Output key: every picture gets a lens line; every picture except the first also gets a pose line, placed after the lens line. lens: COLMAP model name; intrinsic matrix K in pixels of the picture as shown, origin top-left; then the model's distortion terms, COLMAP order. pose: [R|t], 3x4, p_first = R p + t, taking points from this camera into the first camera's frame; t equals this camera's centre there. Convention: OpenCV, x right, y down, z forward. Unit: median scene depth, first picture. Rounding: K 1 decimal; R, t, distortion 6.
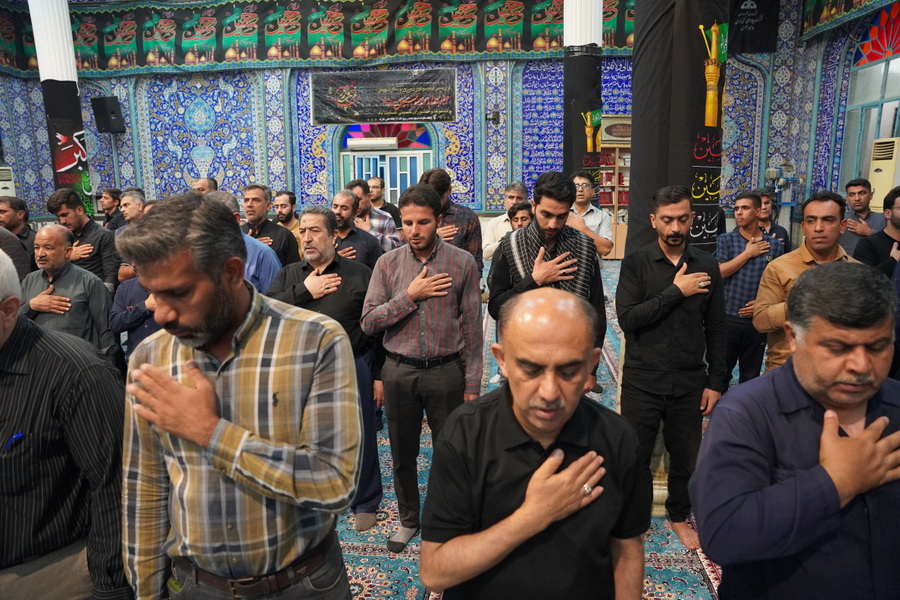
lens RADIAL K [[622.6, 0, 448.7], [0, 622.6, 297.4], [0, 0, 1]] dist [-0.174590, 0.136746]
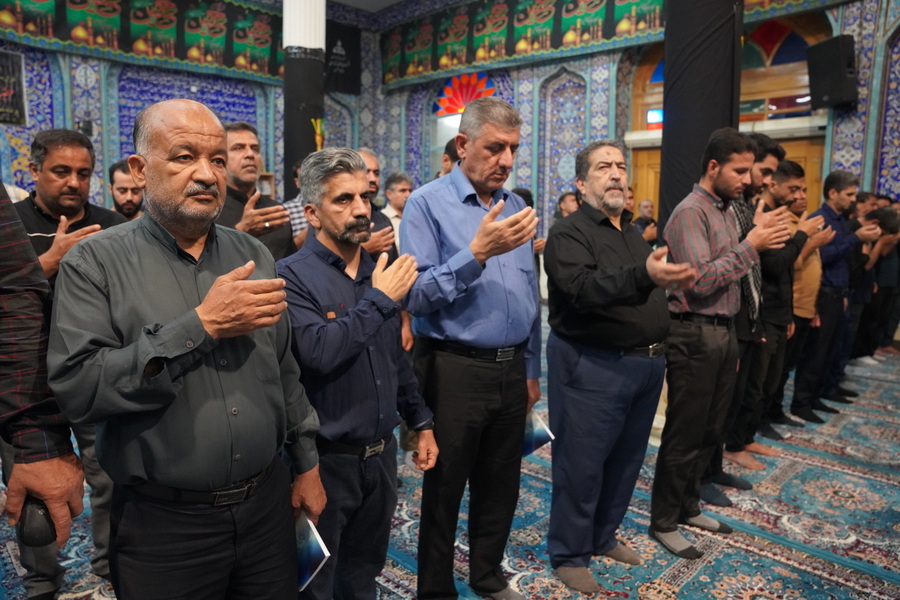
lens RADIAL K [[622.6, 0, 448.7], [0, 622.6, 297.4], [0, 0, 1]] dist [-0.174590, 0.136746]
pose [[0.629234, -0.072053, 0.773868, -0.235973], [0.137813, 0.990259, -0.019855, 0.006562], [-0.764900, 0.119143, 0.633035, 0.172996]]
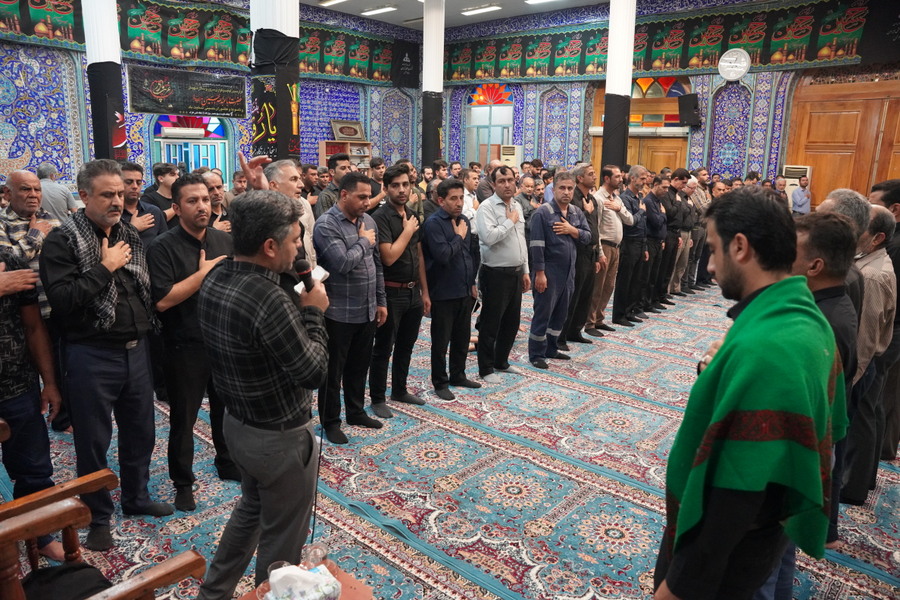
lens RADIAL K [[622.5, 0, 445.2], [0, 622.5, 299.2], [0, 0, 1]] dist [-0.175044, 0.137024]
pose [[0.584577, -0.154477, 0.796497, -0.814531], [0.135481, 0.986509, 0.091895, 0.027302], [-0.799947, 0.054190, 0.597619, -0.070620]]
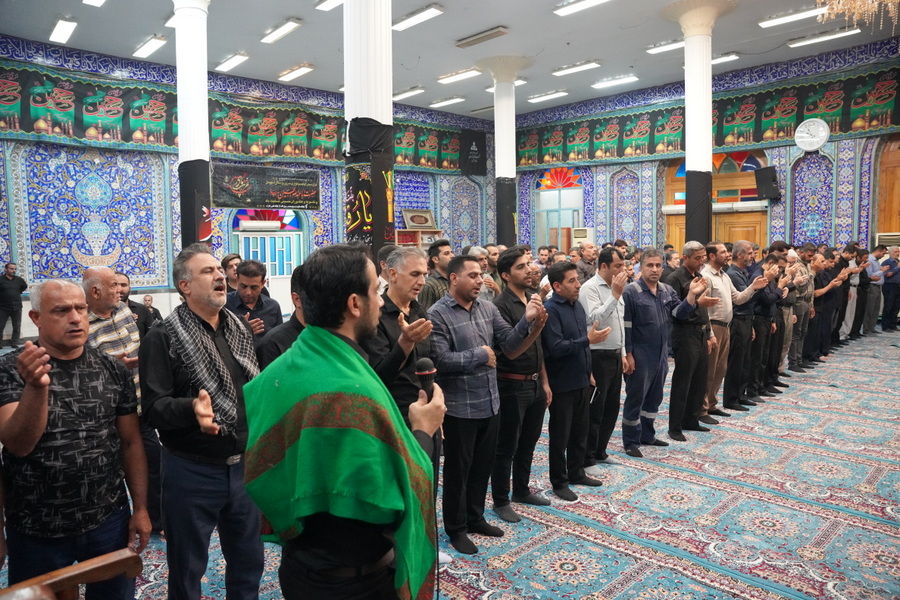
lens RADIAL K [[622.6, 0, 448.7], [0, 622.6, 297.4], [0, 0, 1]] dist [-0.174590, 0.136746]
pose [[0.653865, -0.060637, 0.754177, -0.814664], [0.161510, 0.984994, -0.060832, 0.021039], [-0.739172, 0.161583, 0.653847, -0.032299]]
